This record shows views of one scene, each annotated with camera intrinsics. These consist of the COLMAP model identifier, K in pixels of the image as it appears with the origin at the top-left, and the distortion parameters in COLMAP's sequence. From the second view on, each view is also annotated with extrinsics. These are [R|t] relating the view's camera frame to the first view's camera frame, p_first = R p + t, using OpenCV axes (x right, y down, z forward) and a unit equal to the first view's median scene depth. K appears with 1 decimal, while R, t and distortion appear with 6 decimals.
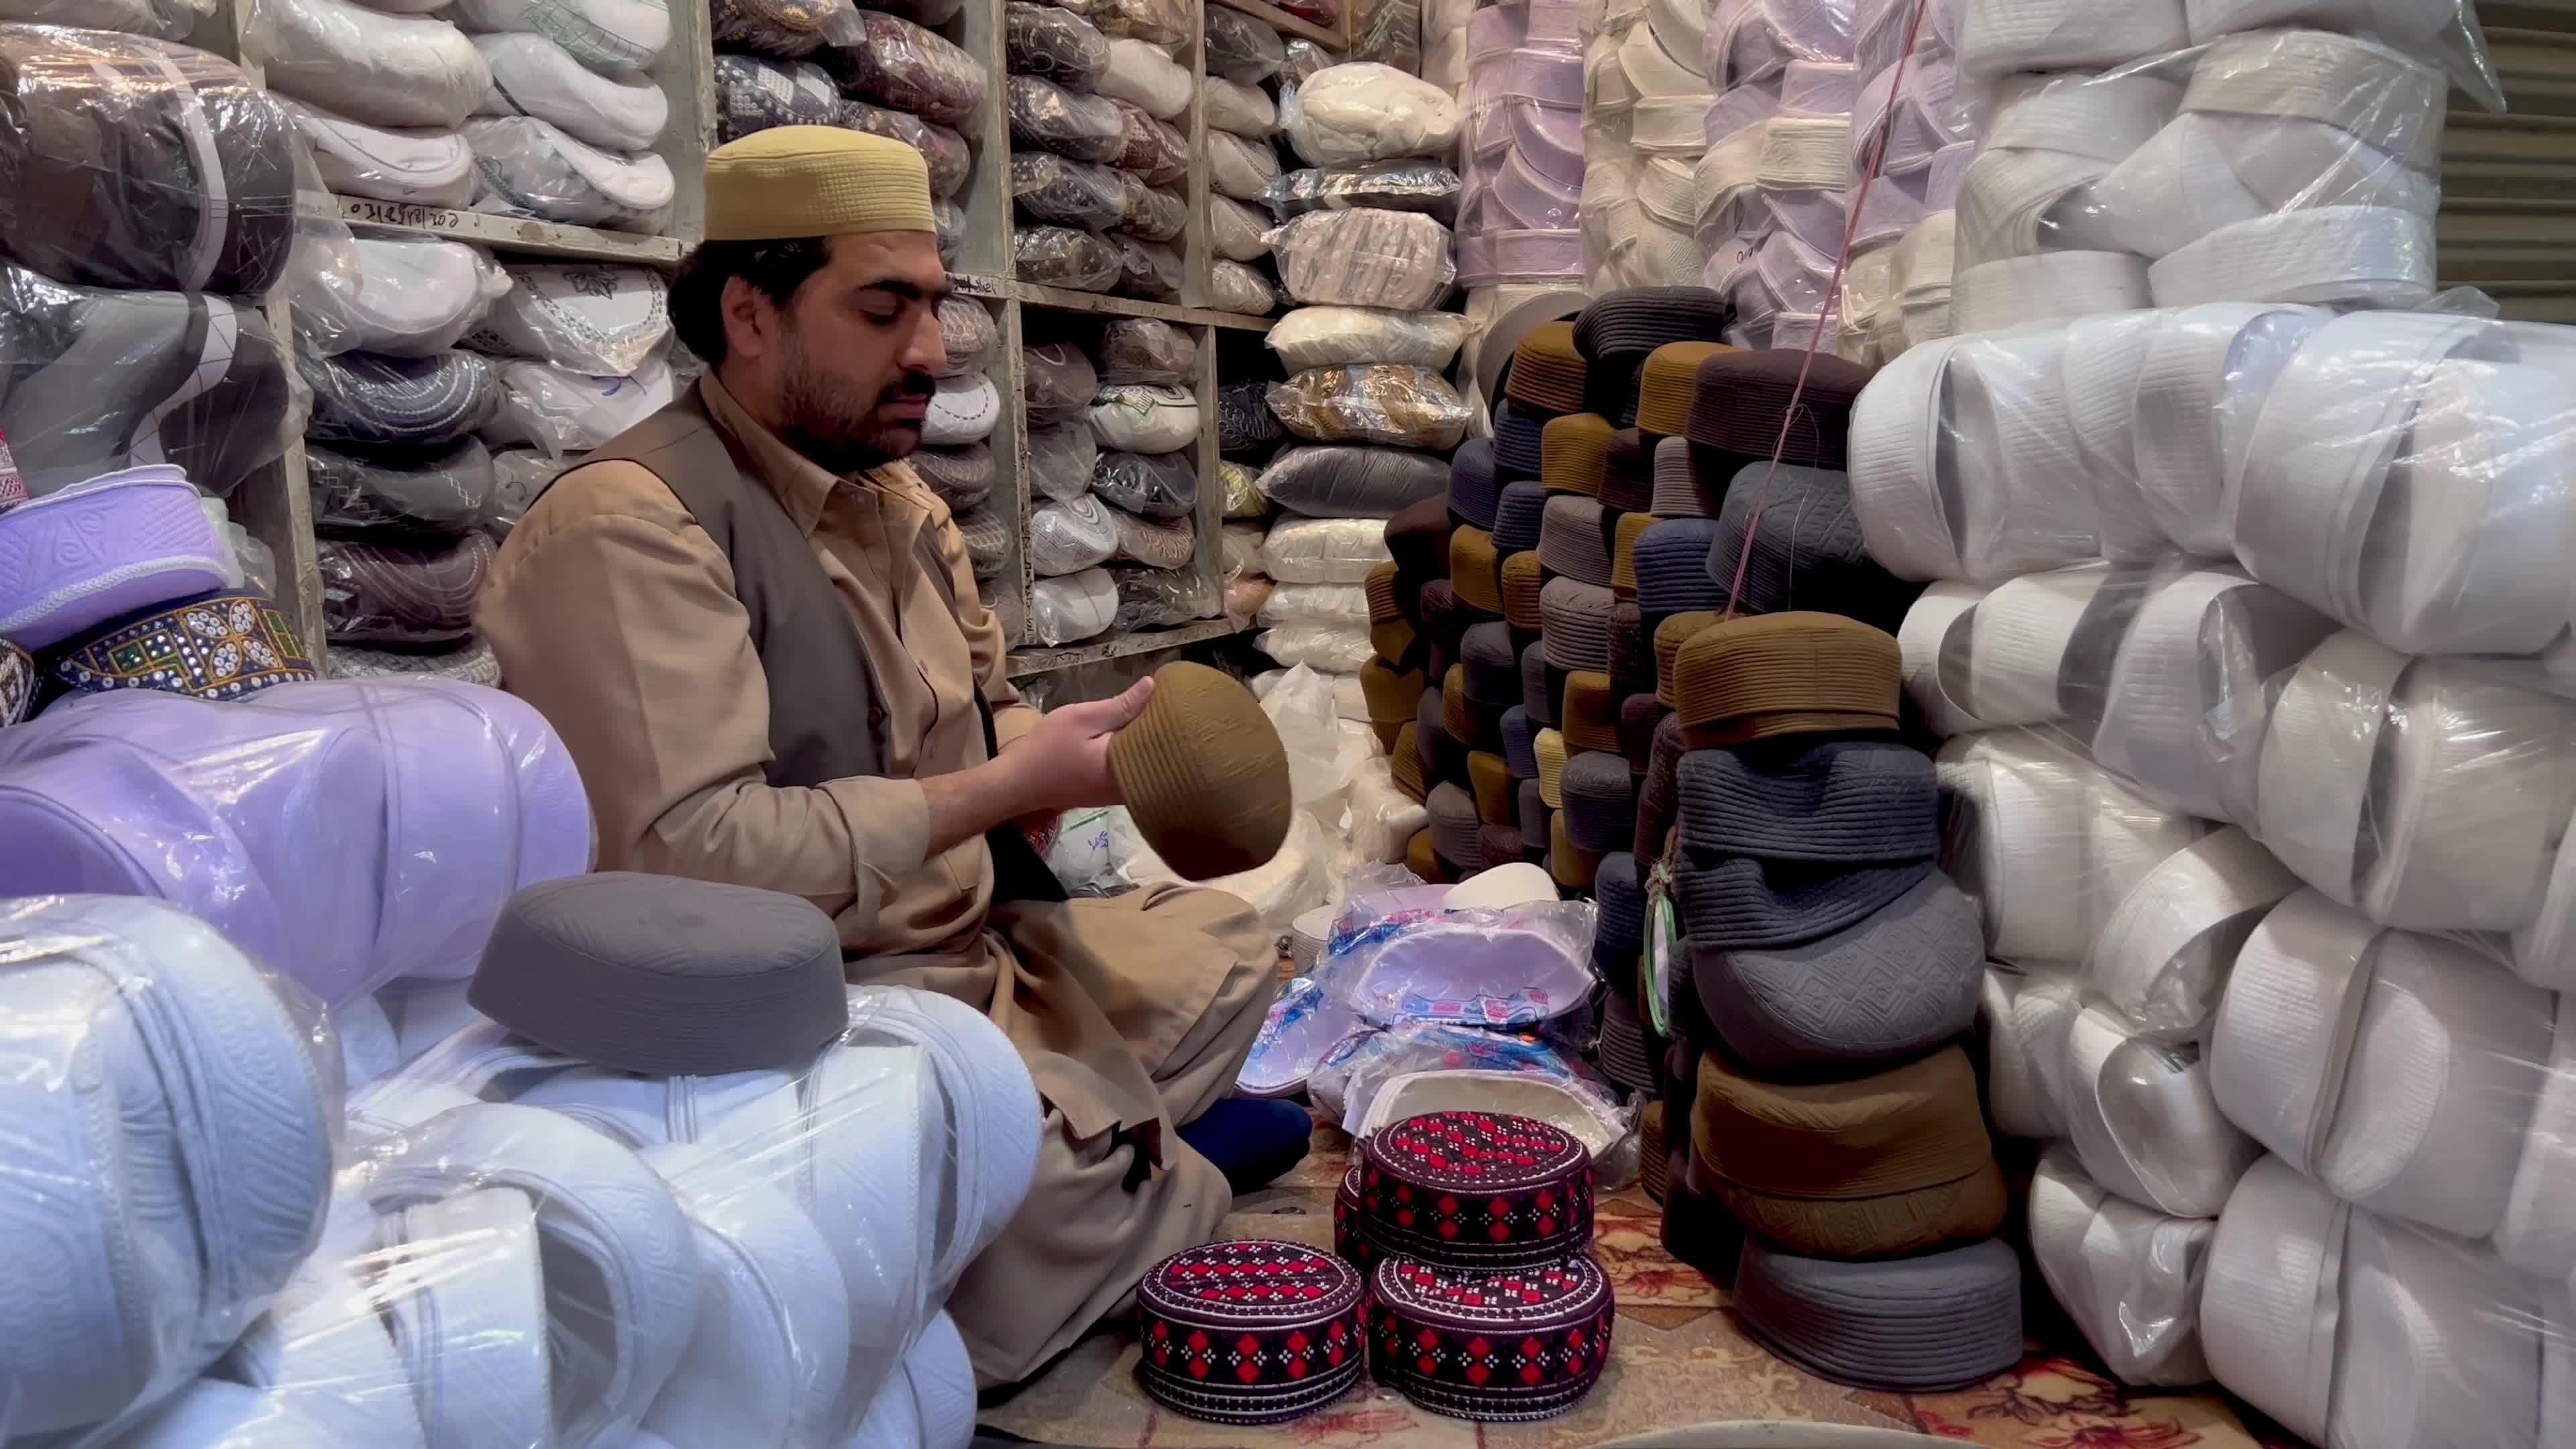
lens RADIAL K [[2142.0, 0, 1291.2], [0, 2142.0, 734.3], [0, 0, 1]] dist [0.084220, -0.137481]
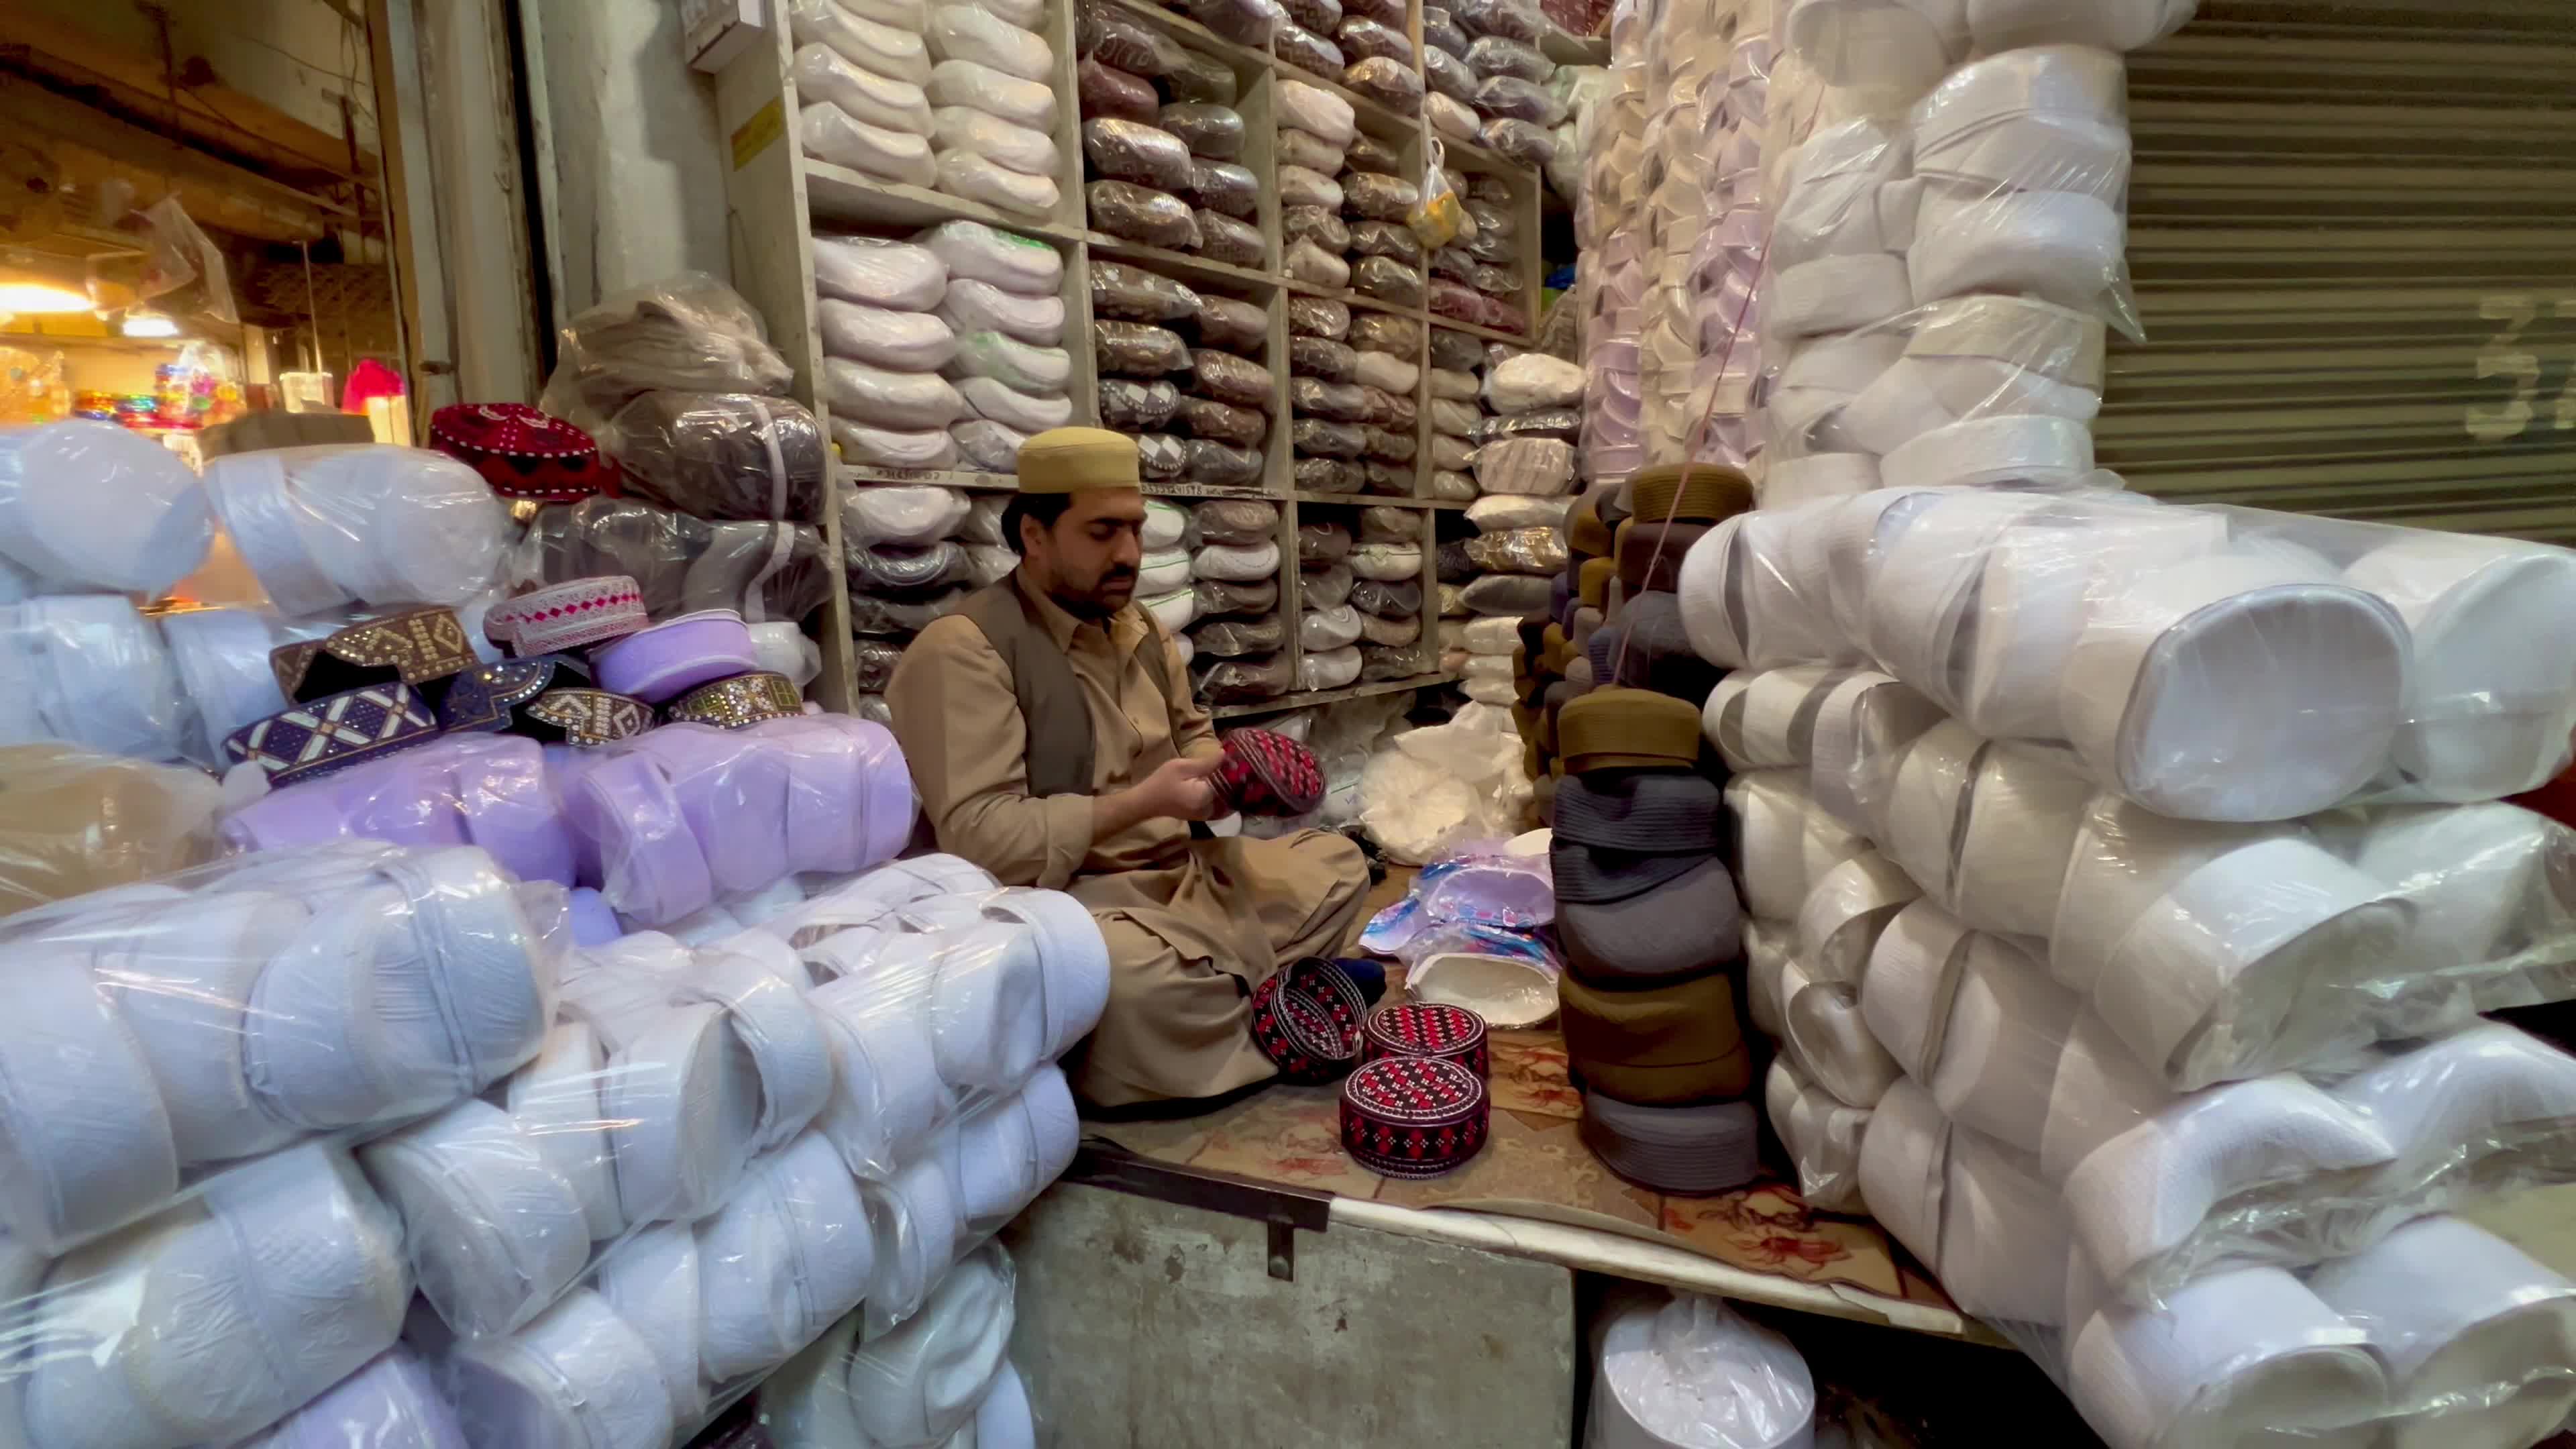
lens RADIAL K [[1136.8, 0, 1288.0], [0, 1136.8, 724.5], [0, 0, 1]] dist [-0.000558, 0.000037]
pose [[0.952099, 0.025496, -0.304726, 0.240351], [-0.023685, 0.999673, 0.009638, -0.031620], [0.304872, -0.001959, 0.952391, 0.125098]]
